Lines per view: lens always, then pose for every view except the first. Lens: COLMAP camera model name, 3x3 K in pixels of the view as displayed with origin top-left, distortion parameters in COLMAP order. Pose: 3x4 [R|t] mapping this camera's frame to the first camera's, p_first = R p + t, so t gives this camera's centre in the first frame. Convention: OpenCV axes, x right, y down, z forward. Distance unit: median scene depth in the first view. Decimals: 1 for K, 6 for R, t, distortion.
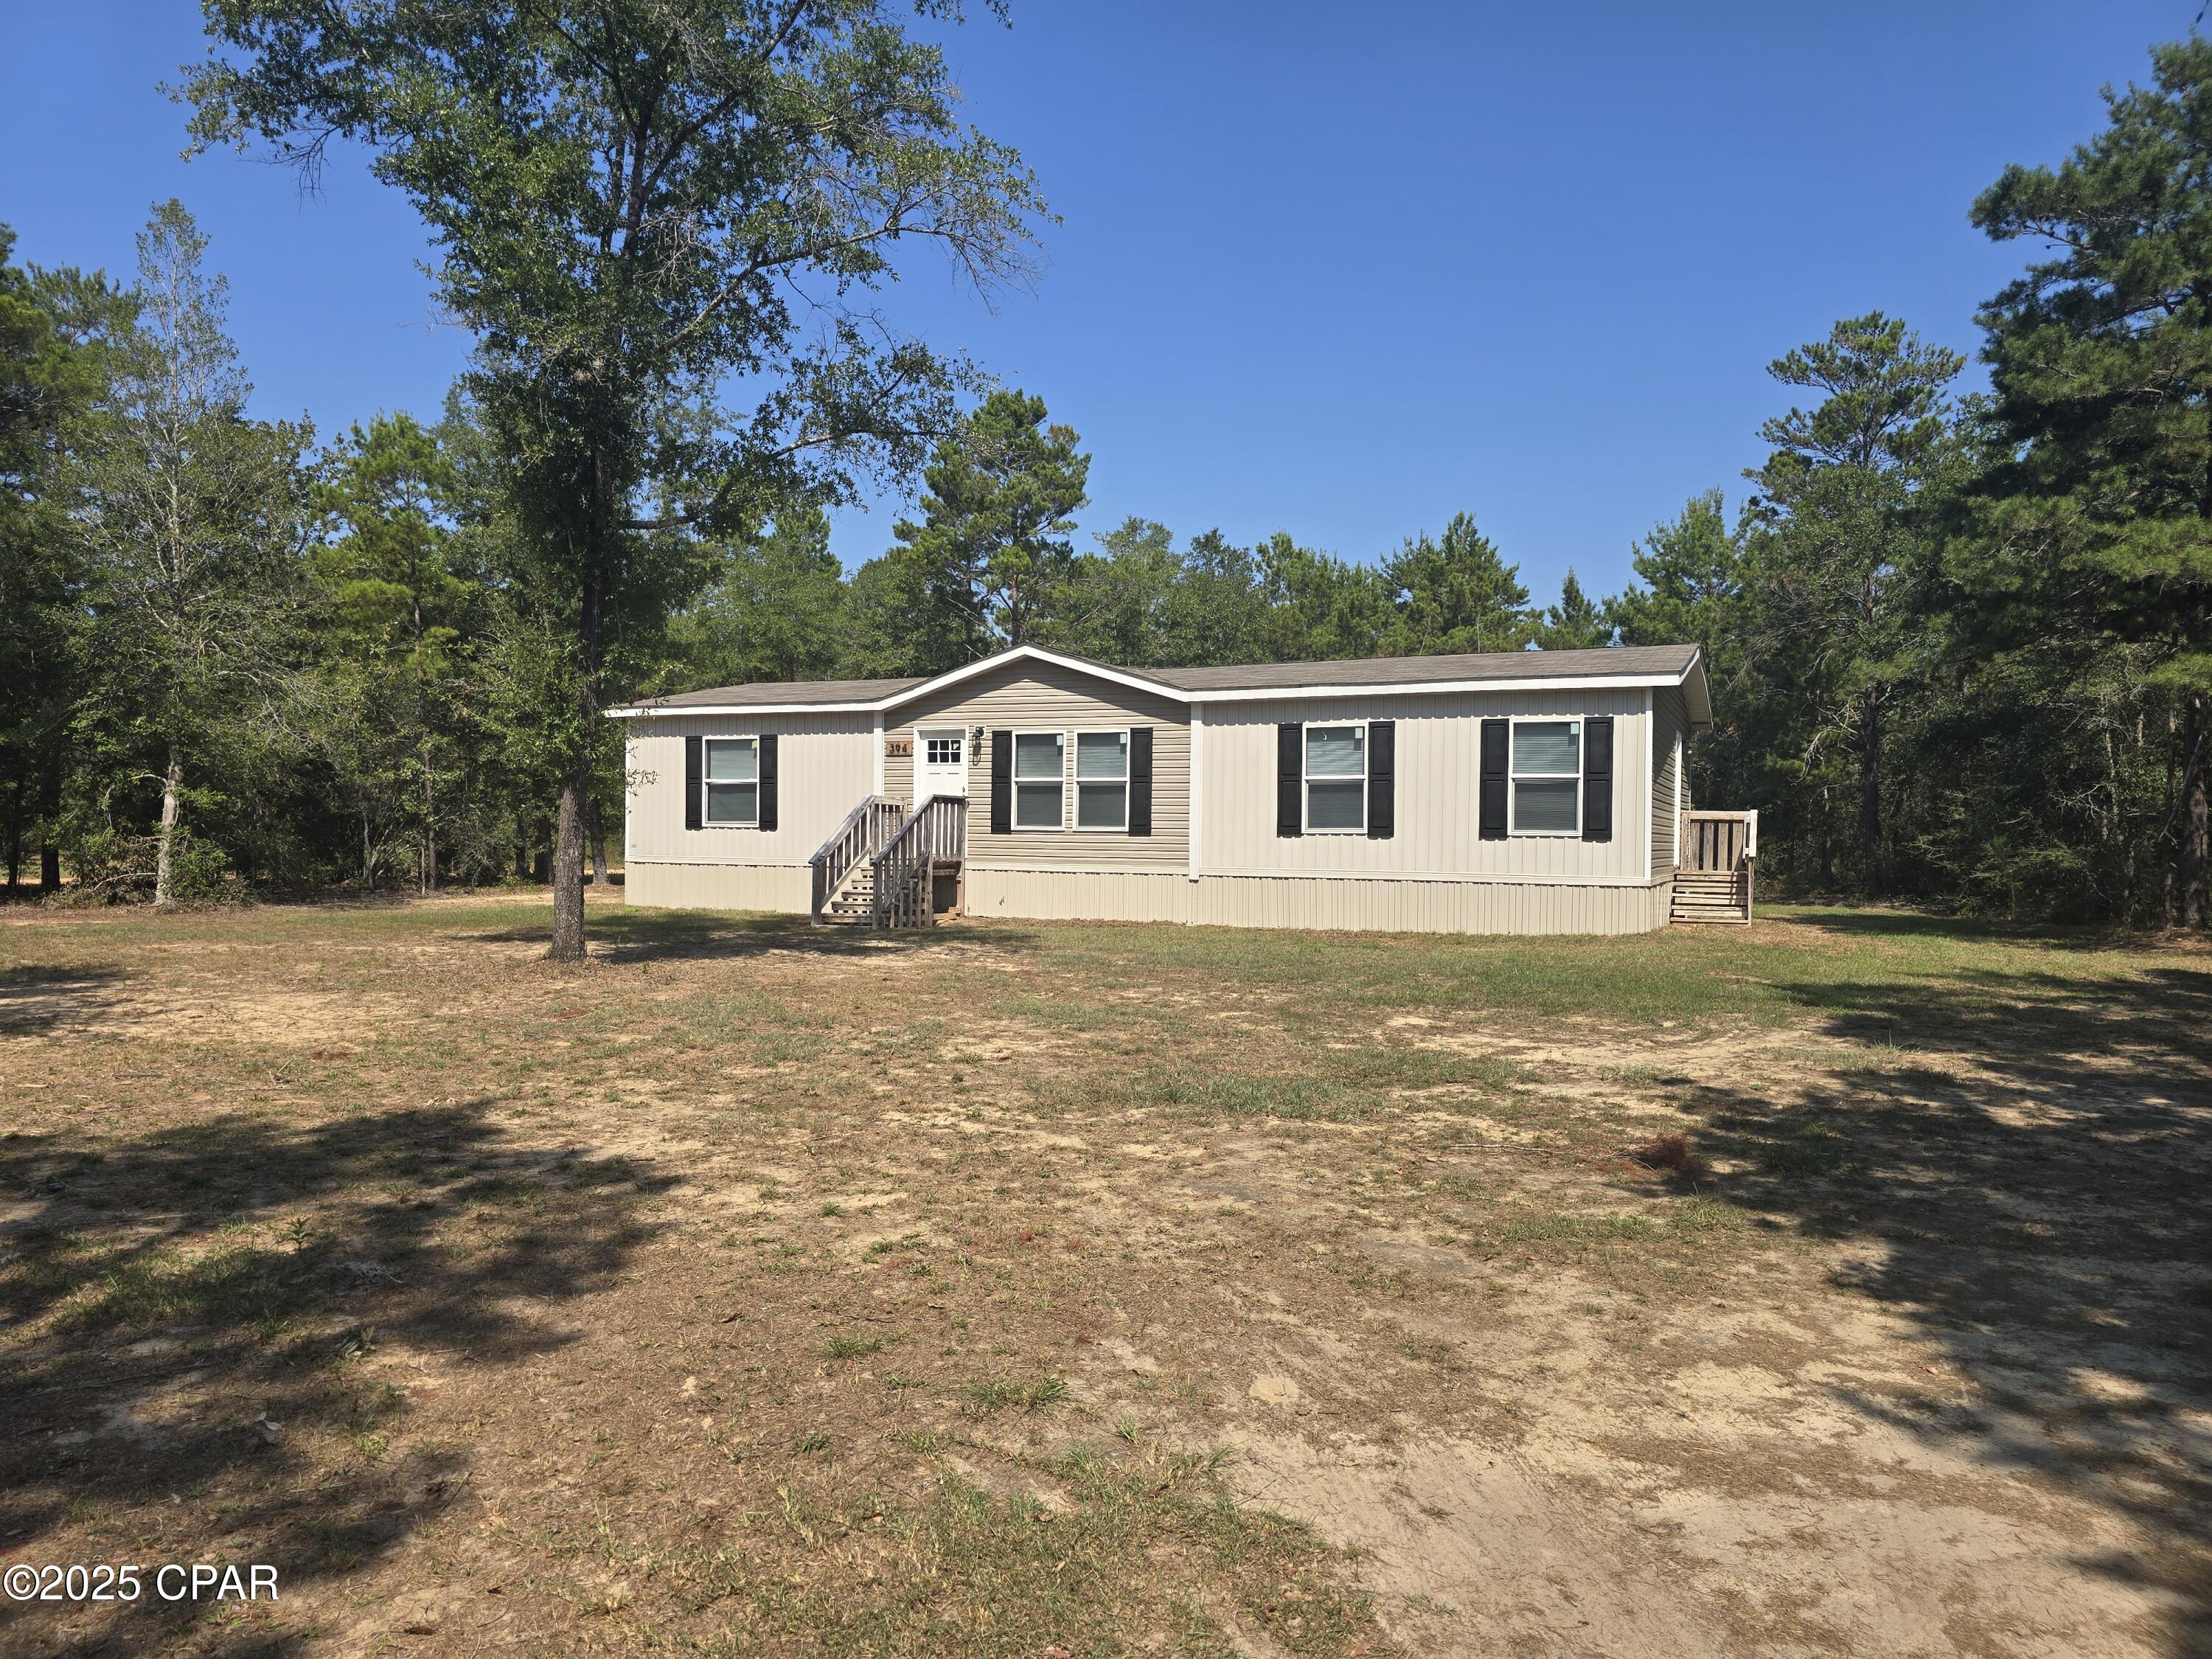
lens RADIAL K [[1490.5, 0, 1100.7], [0, 1490.5, 857.1], [0, 0, 1]] dist [0.083762, -0.079205]
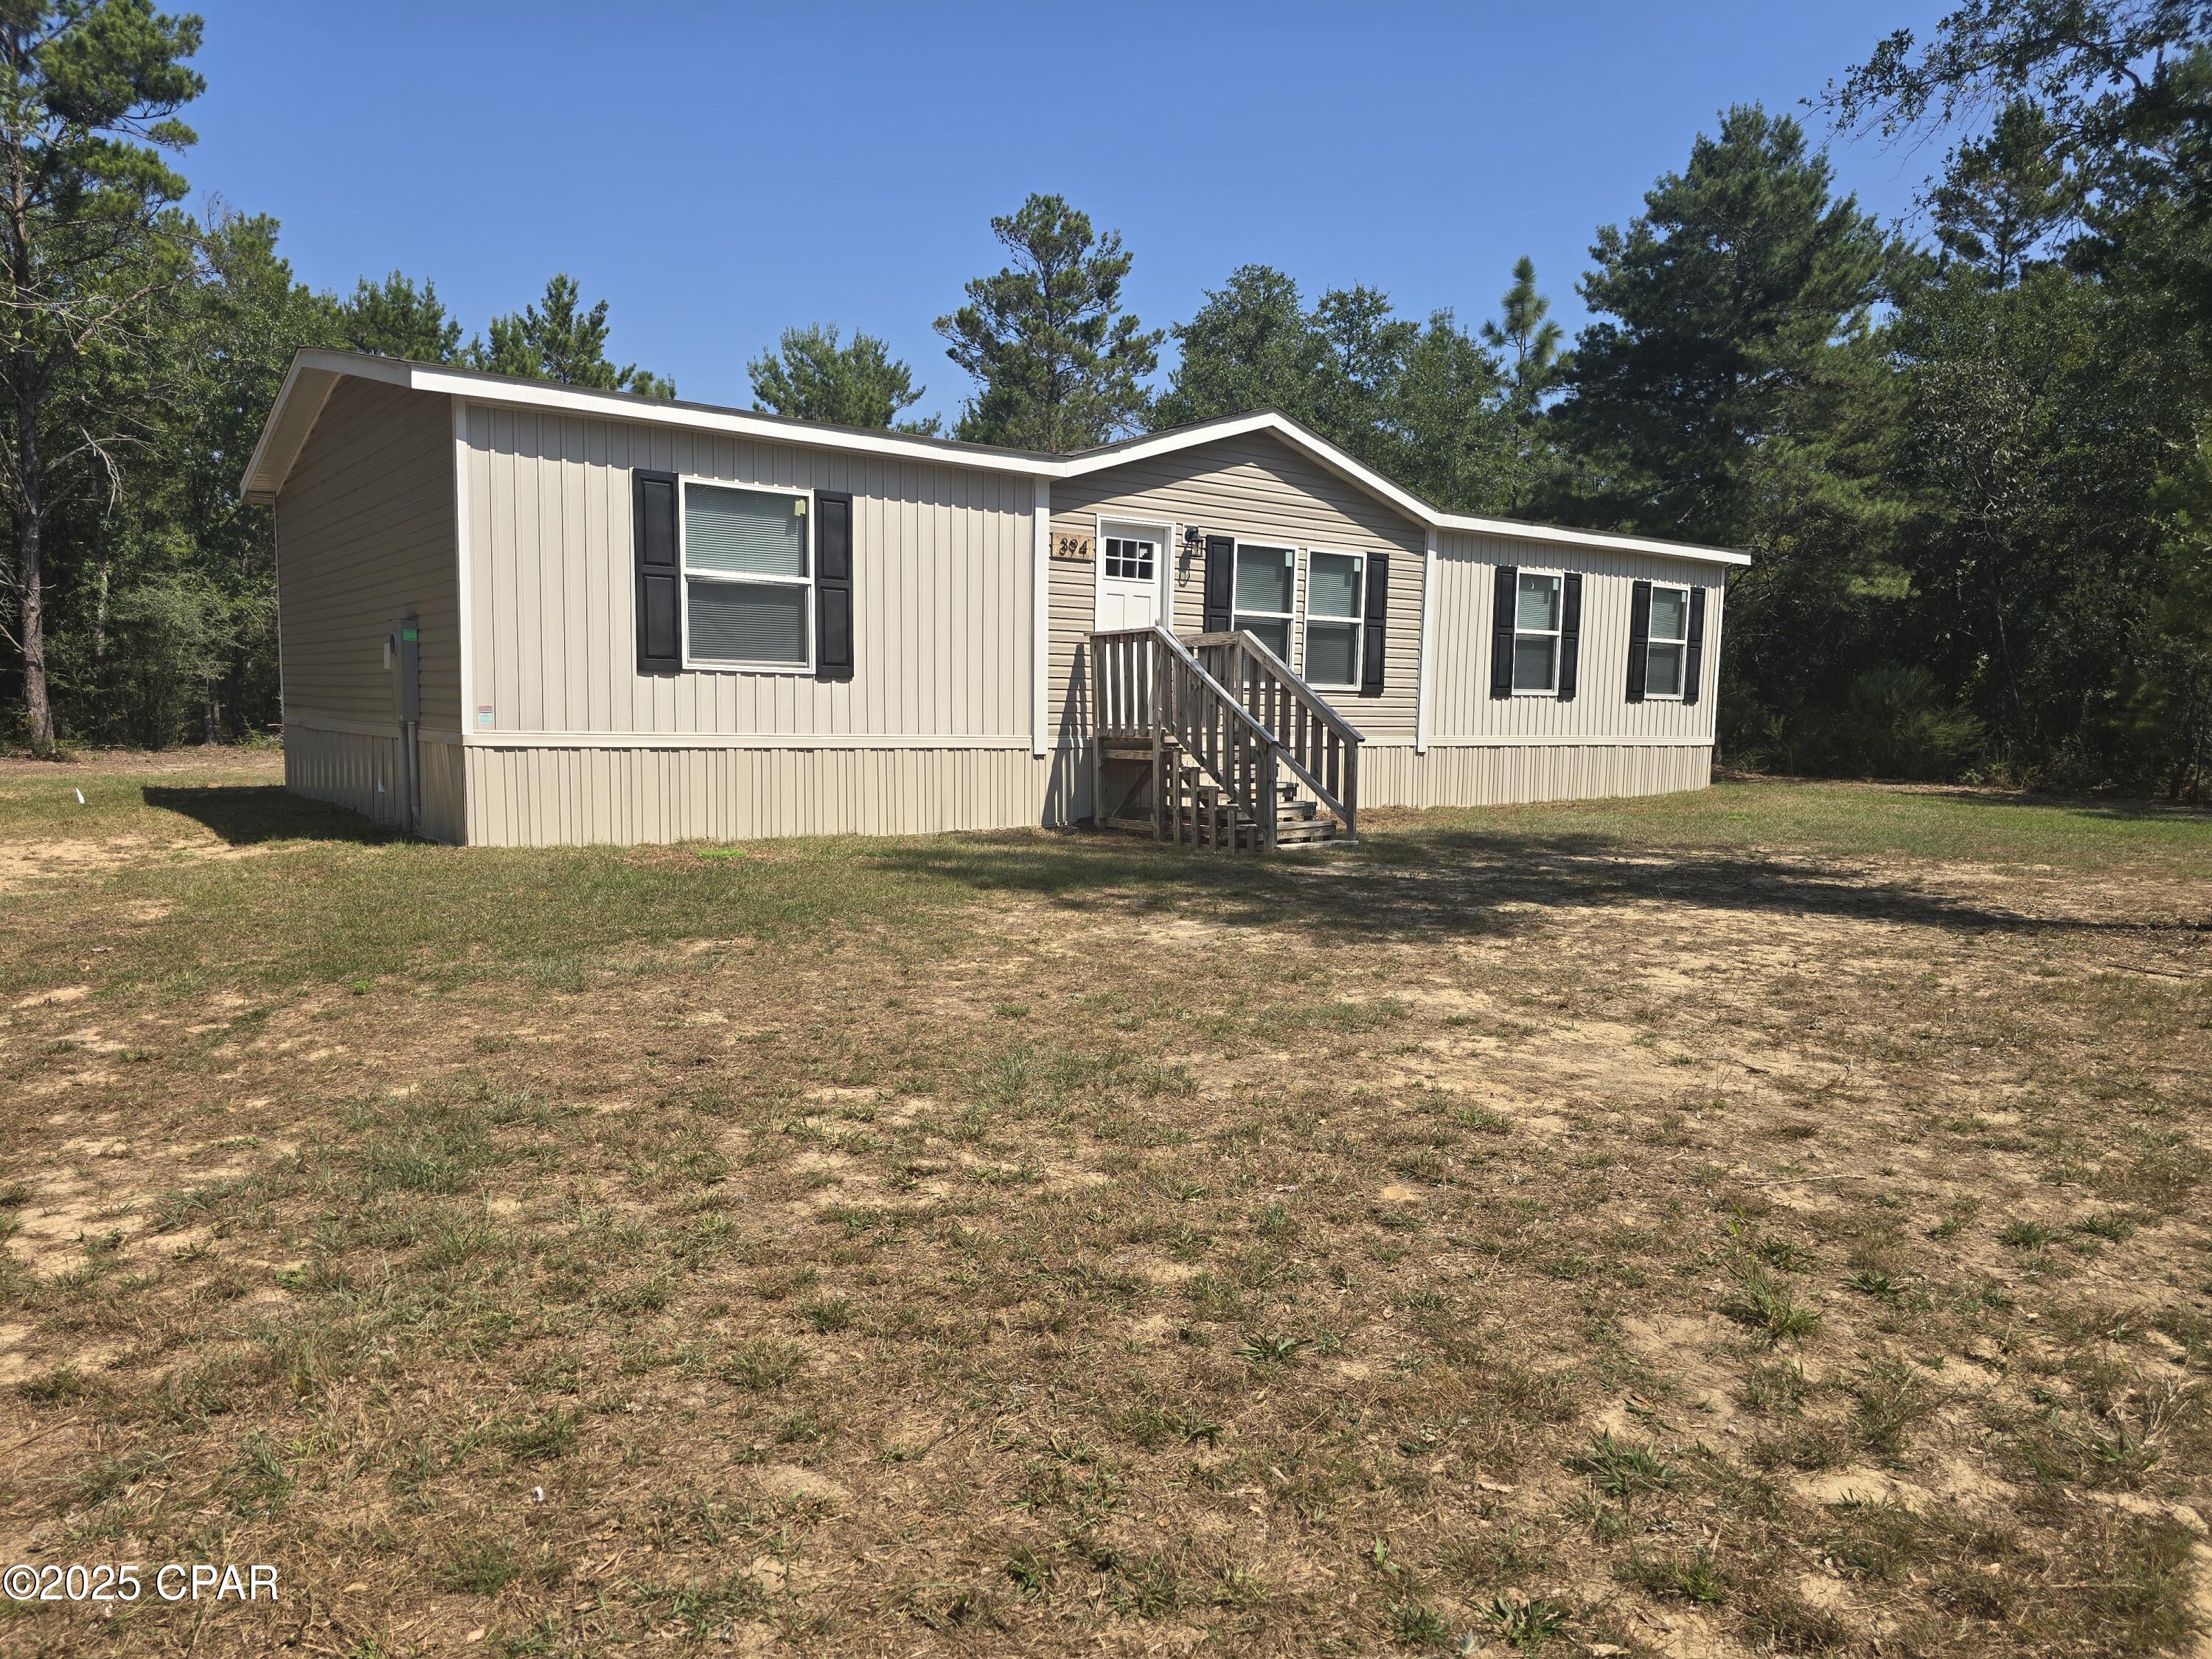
lens RADIAL K [[1490.5, 0, 1100.7], [0, 1490.5, 857.1], [0, 0, 1]] dist [0.083762, -0.079205]
pose [[0.468842, -0.090291, 0.878655, -0.704890], [0.001816, 0.994858, 0.101263, -0.010569], [-0.883280, -0.045881, 0.466596, 0.744707]]
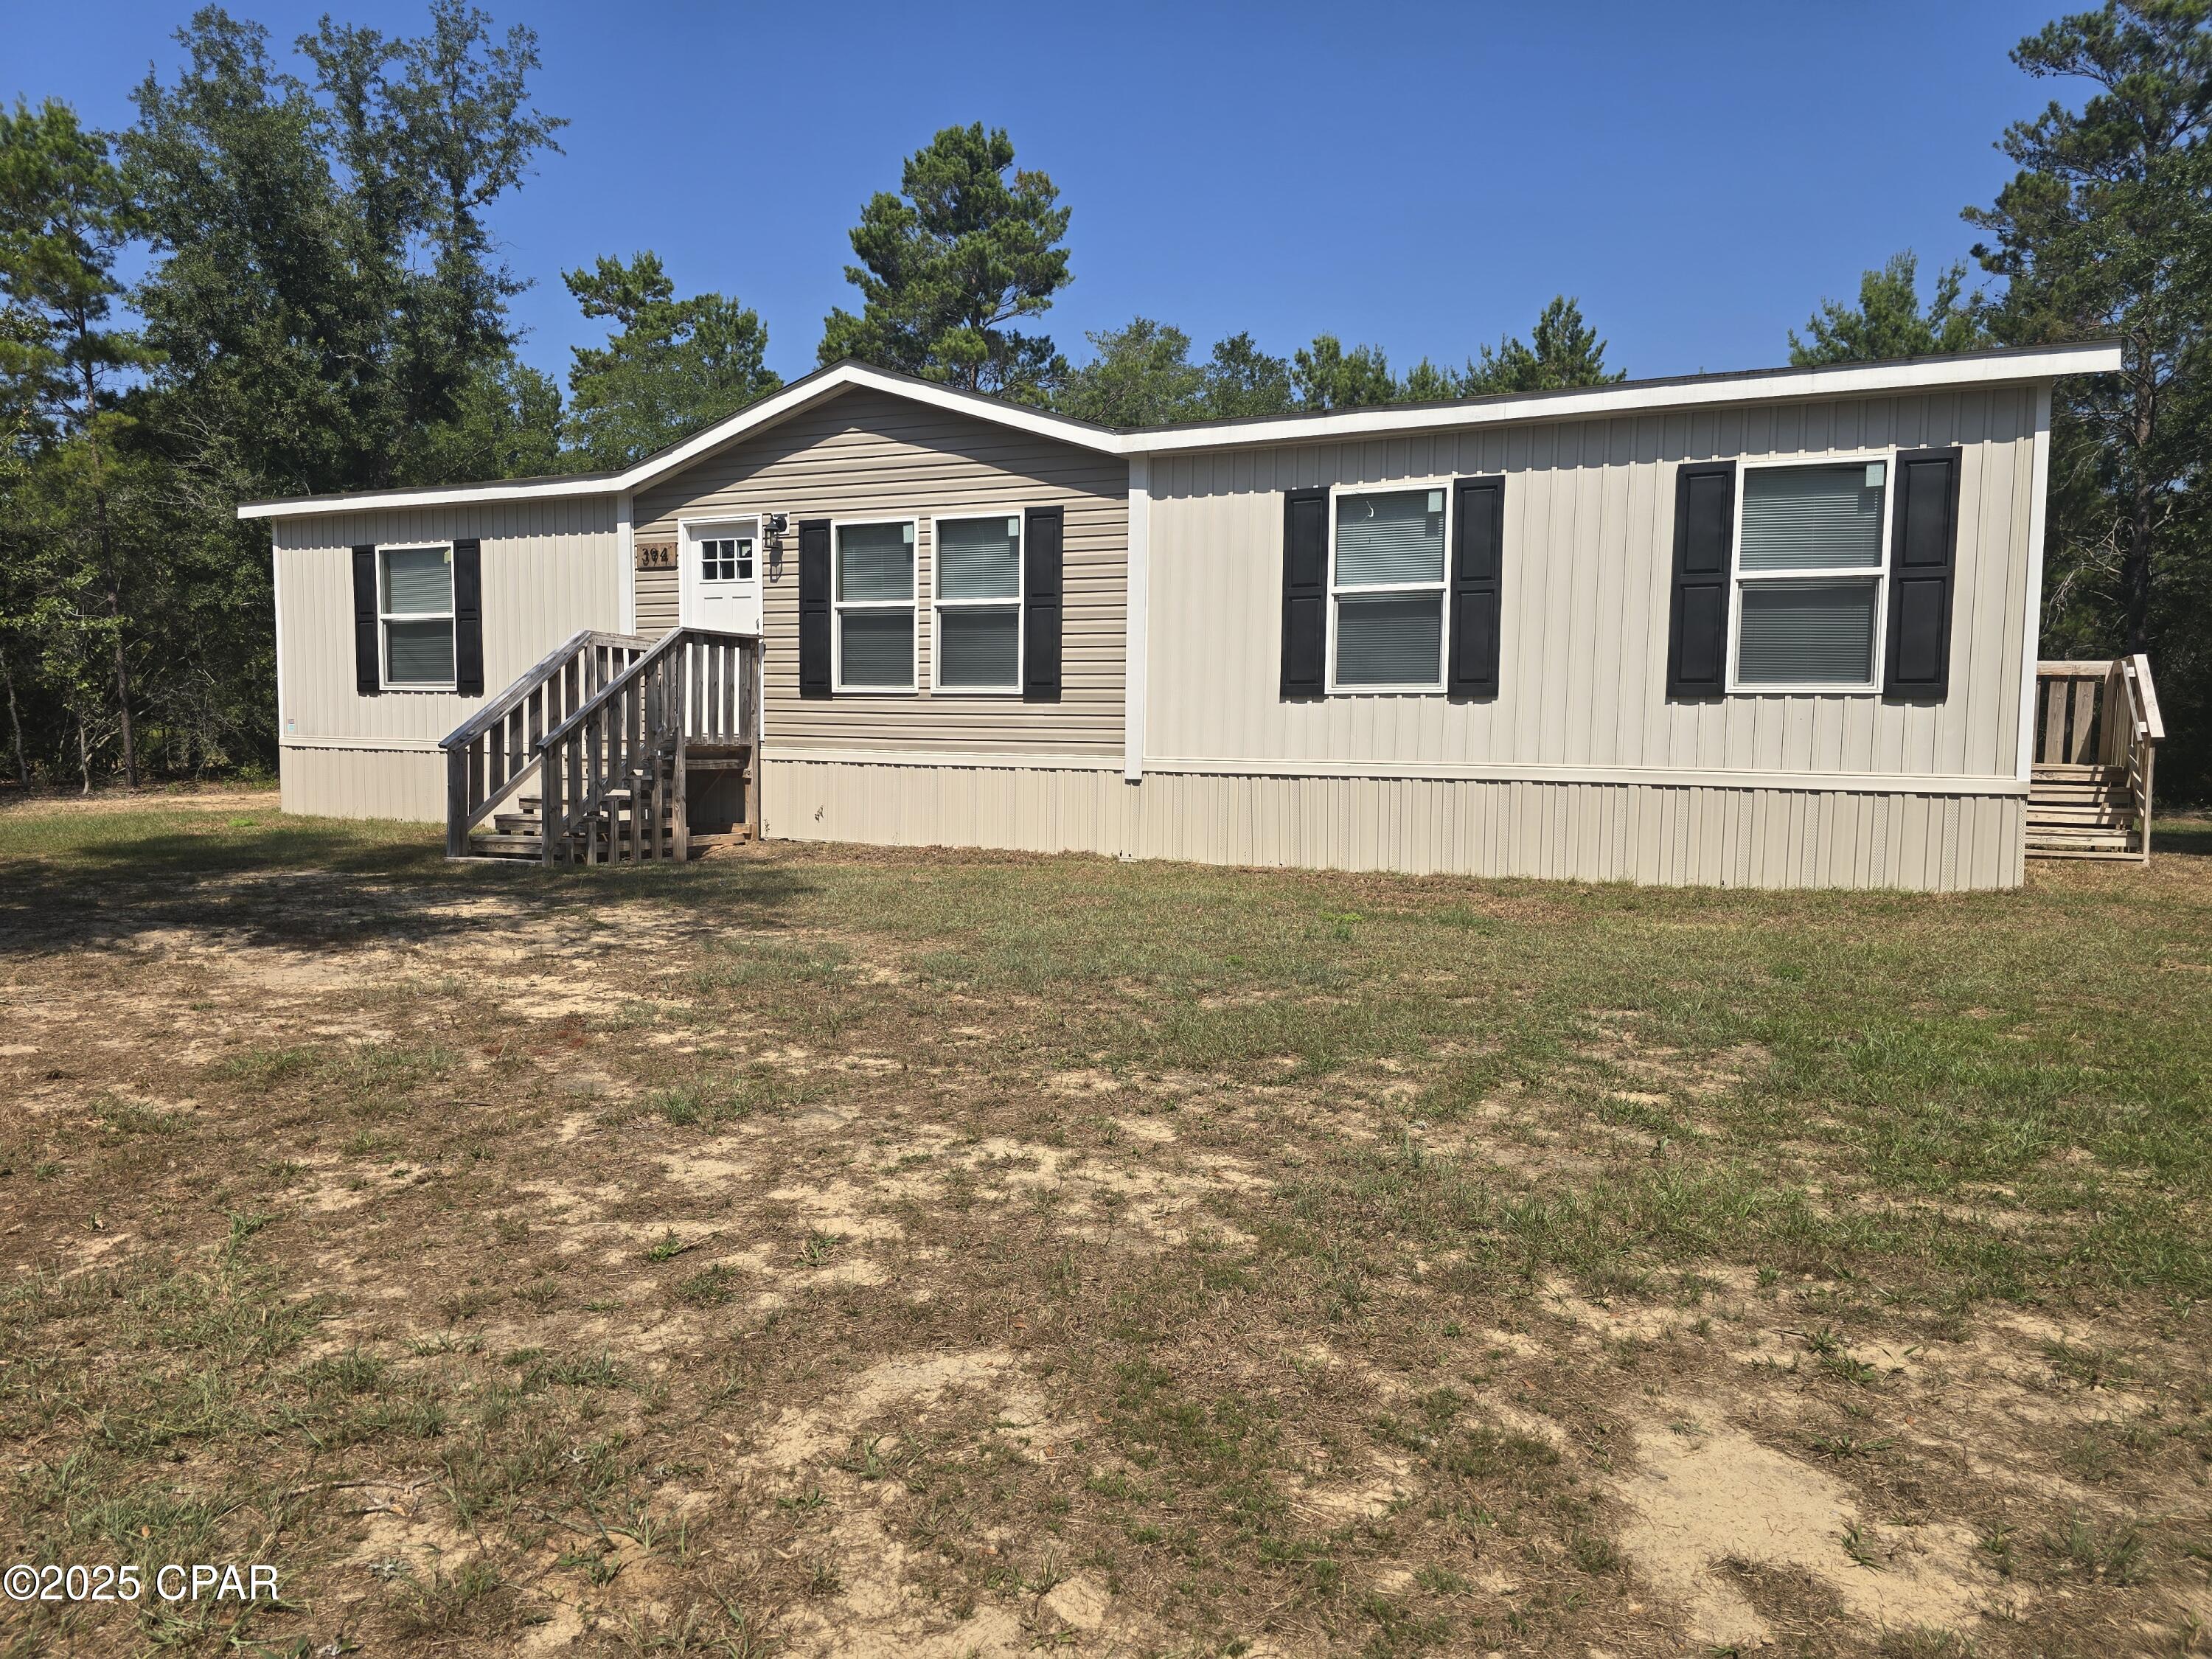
lens RADIAL K [[1491.7, 0, 1113.6], [0, 1491.7, 844.5], [0, 0, 1]] dist [0.039805, -0.003894]
pose [[0.999633, 0.003285, -0.026873, 0.067611], [-0.001571, 0.997978, 0.063548, 0.004045], [0.027028, -0.063482, 0.997617, 0.422671]]
